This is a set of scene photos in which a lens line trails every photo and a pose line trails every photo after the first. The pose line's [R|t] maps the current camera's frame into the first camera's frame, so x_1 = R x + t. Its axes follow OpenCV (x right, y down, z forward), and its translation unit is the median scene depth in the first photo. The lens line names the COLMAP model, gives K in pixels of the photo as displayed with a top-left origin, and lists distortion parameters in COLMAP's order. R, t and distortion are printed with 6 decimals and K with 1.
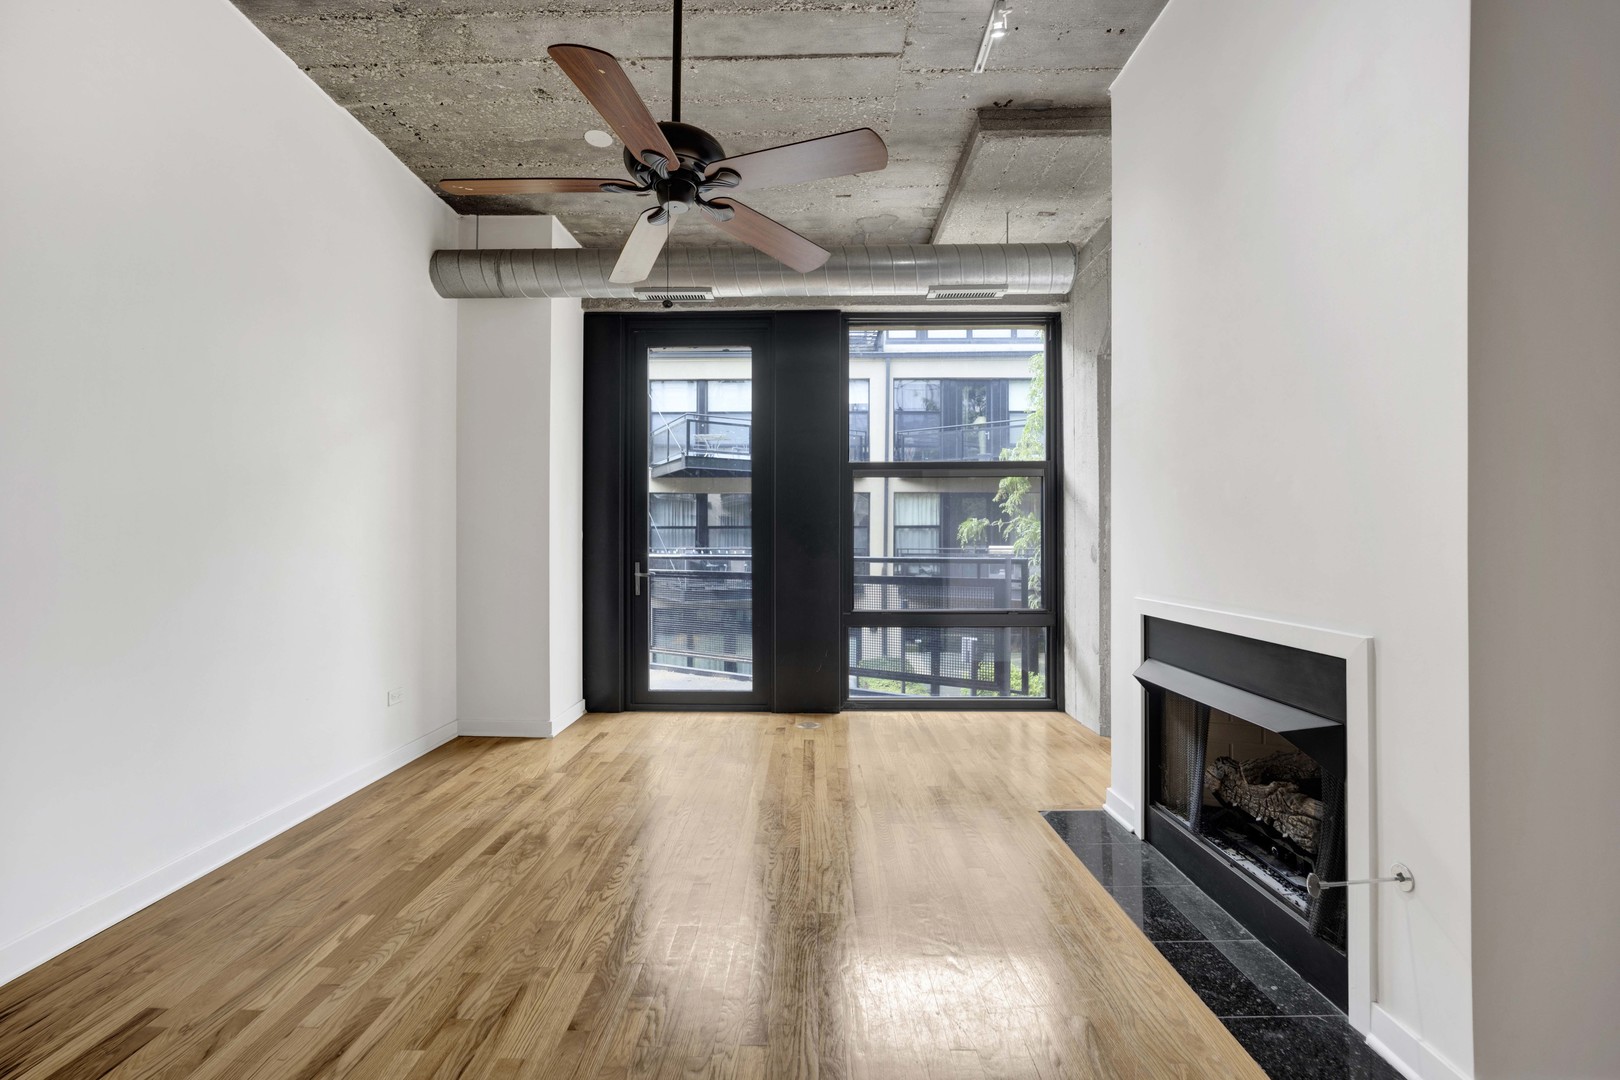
lens RADIAL K [[677.2, 0, 807.1], [0, 677.2, 544.4], [0, 0, 1]] dist [-0.026266, 0.000257]
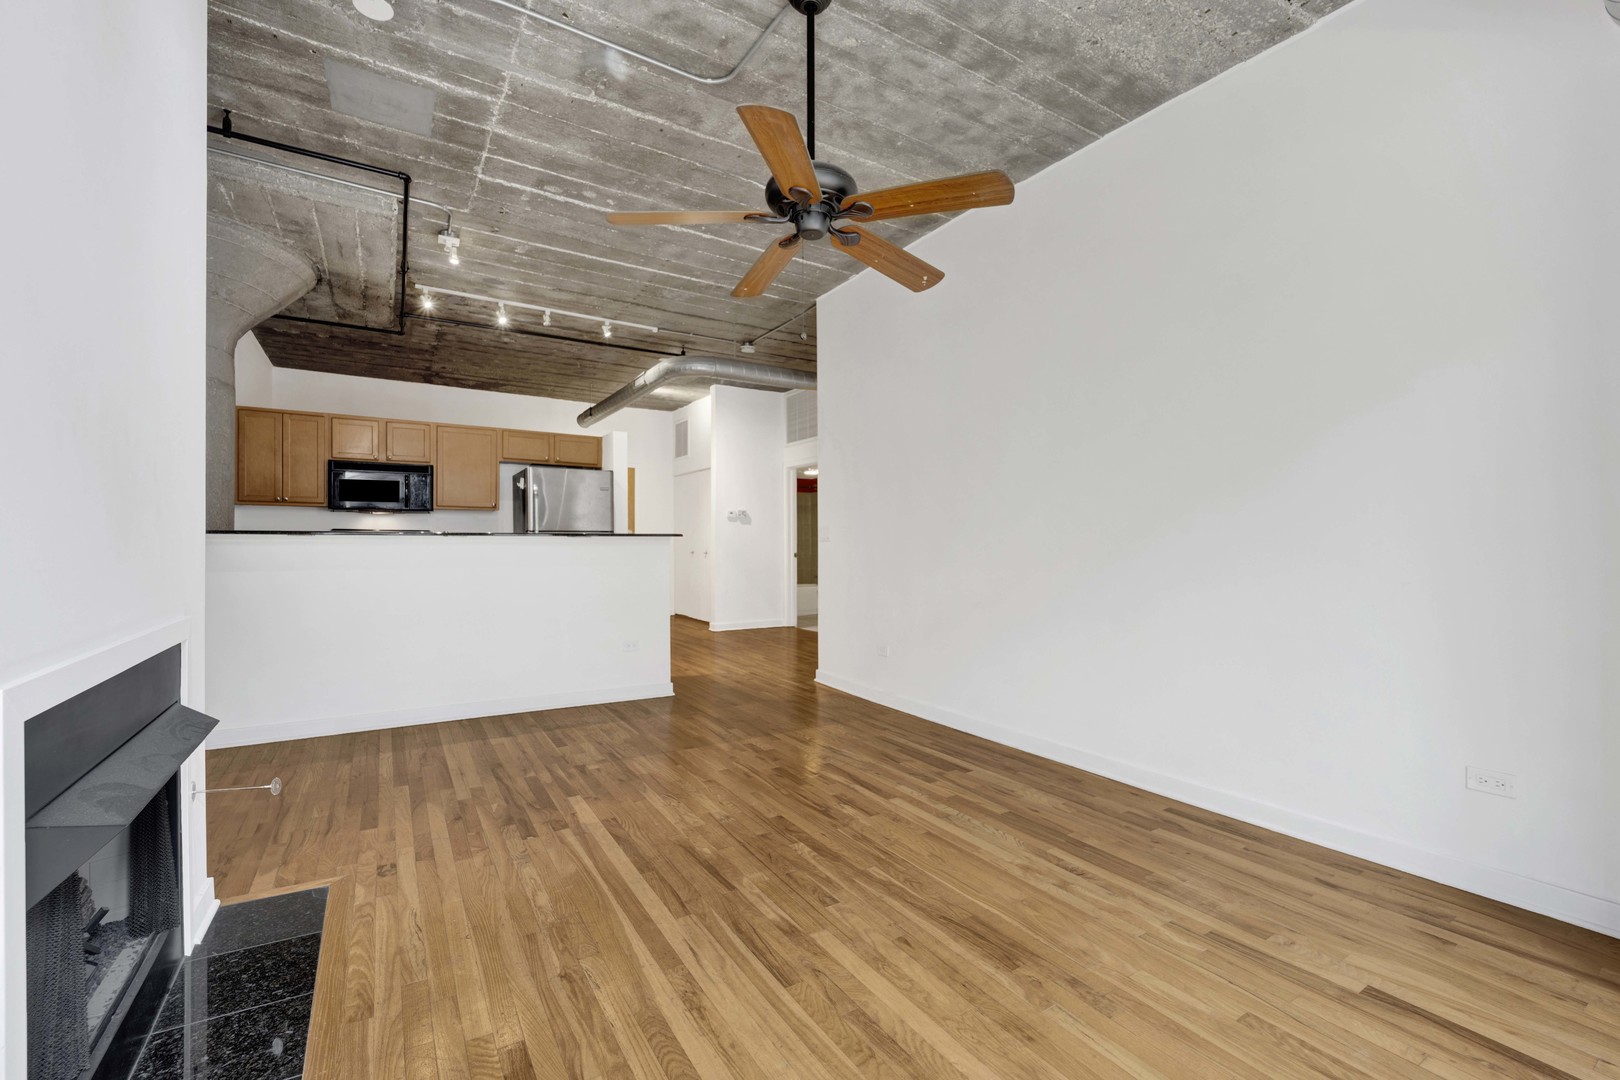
lens RADIAL K [[666.4, 0, 811.0], [0, 666.4, 544.9], [0, 0, 1]] dist [-0.001358, -0.000157]
pose [[-0.840219, 0.002181, -0.542242, 0.403824], [-0.000537, 0.999988, 0.004855, 0.011956], [0.542246, 0.004370, -0.840208, 1.962771]]
